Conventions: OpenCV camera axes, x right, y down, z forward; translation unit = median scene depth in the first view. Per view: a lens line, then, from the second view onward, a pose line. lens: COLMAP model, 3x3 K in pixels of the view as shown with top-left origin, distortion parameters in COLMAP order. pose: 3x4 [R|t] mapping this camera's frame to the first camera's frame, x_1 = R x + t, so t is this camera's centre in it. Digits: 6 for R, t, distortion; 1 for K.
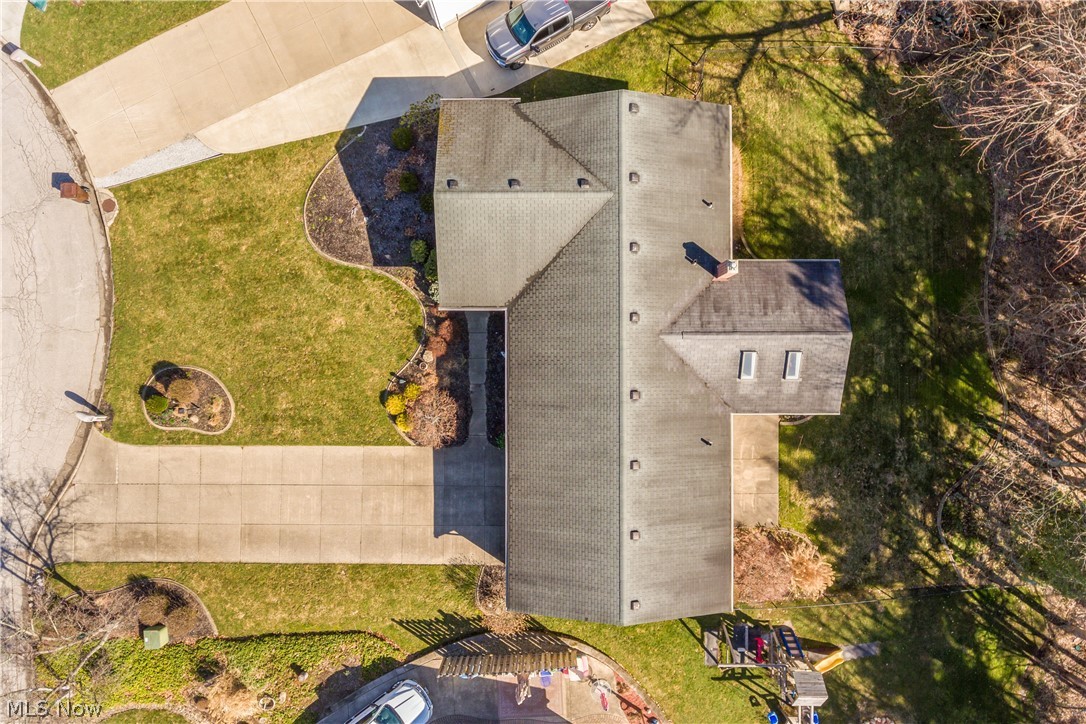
lens RADIAL K [[643.0, 0, 543.0], [0, 643.0, 362.0], [0, 0, 1]] dist [0.001018, -0.000573]
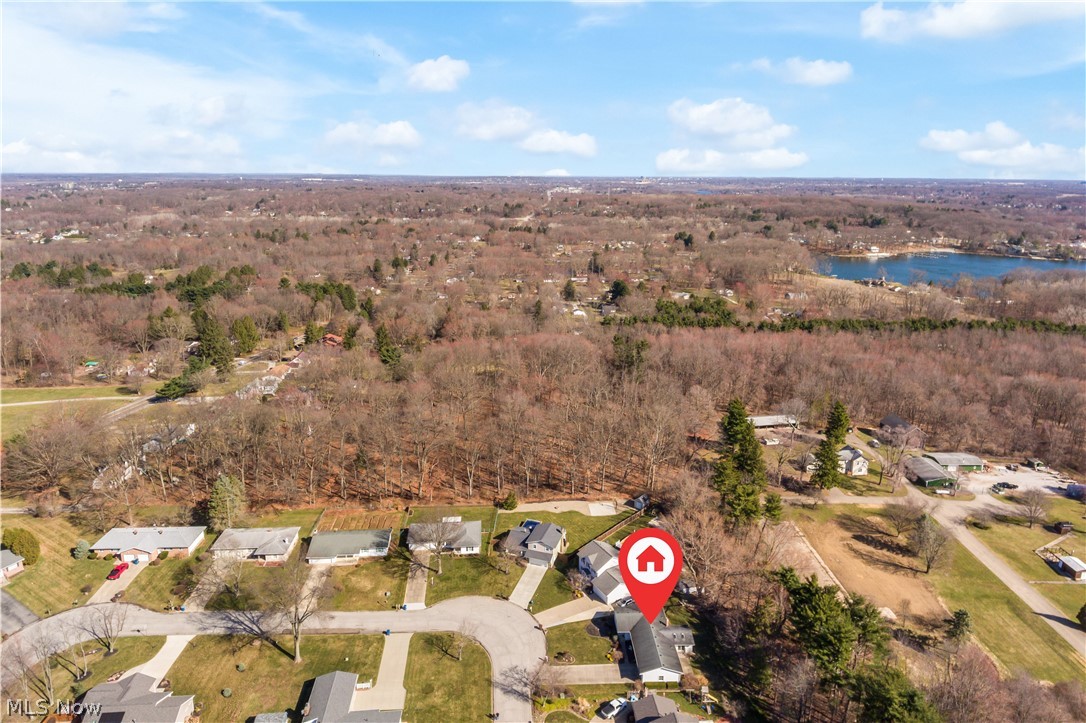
lens RADIAL K [[643.0, 0, 543.0], [0, 643.0, 361.5], [0, 0, 1]] dist [0.001018, -0.000573]
pose [[0.999522, -0.001884, 0.030859, -0.860182], [0.029934, 0.308669, -0.950698, 3.910898], [-0.007734, 0.951168, 0.308578, -2.558114]]
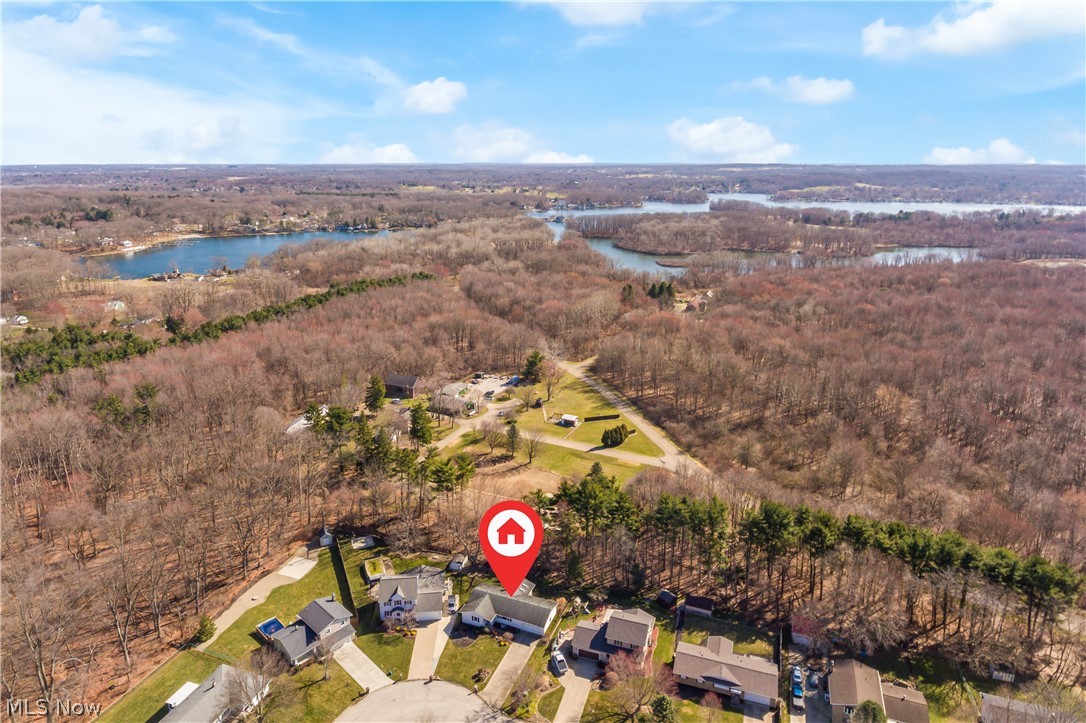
lens RADIAL K [[636.6, 0, 543.0], [0, 636.6, 361.5], [0, 0, 1]] dist [0.000538, -0.002588]
pose [[0.372544, -0.283520, 0.883644, -3.901596], [0.927739, 0.136979, -0.347184, 1.799950], [-0.022607, 0.949133, 0.314063, -2.698499]]
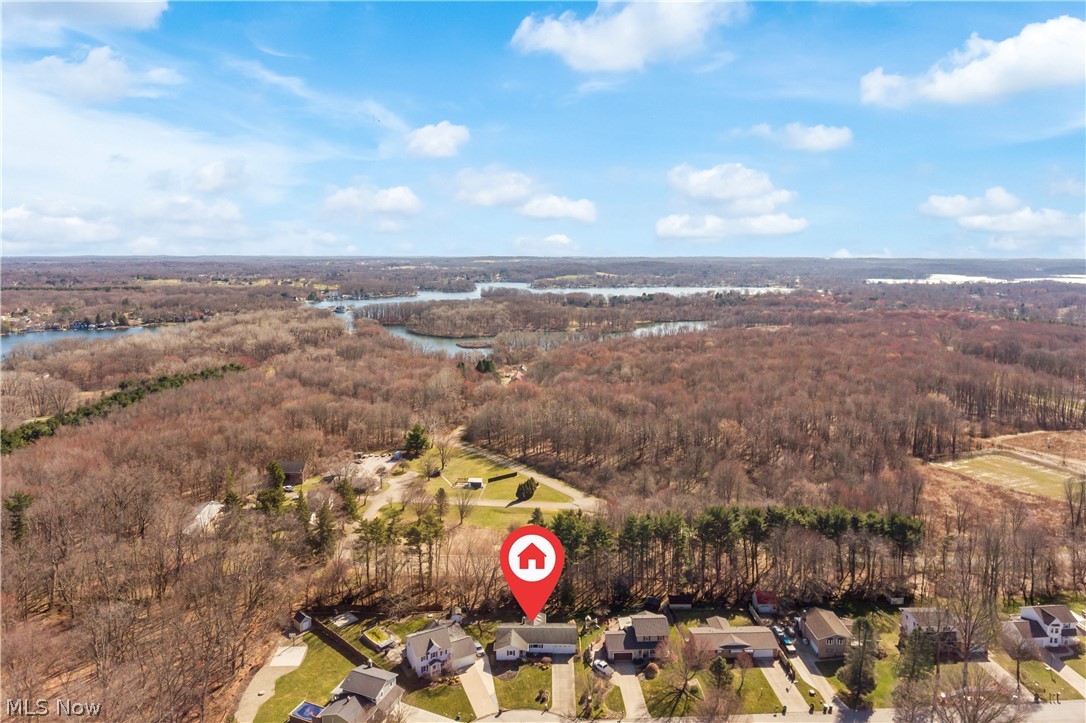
lens RADIAL K [[643.0, 0, 543.0], [0, 643.0, 361.5], [0, 0, 1]] dist [0.001018, -0.000573]
pose [[-0.003342, -0.167800, 0.985815, -5.137664], [0.999593, 0.027374, 0.008048, -0.056632], [-0.028336, 0.985441, 0.167640, -2.463858]]
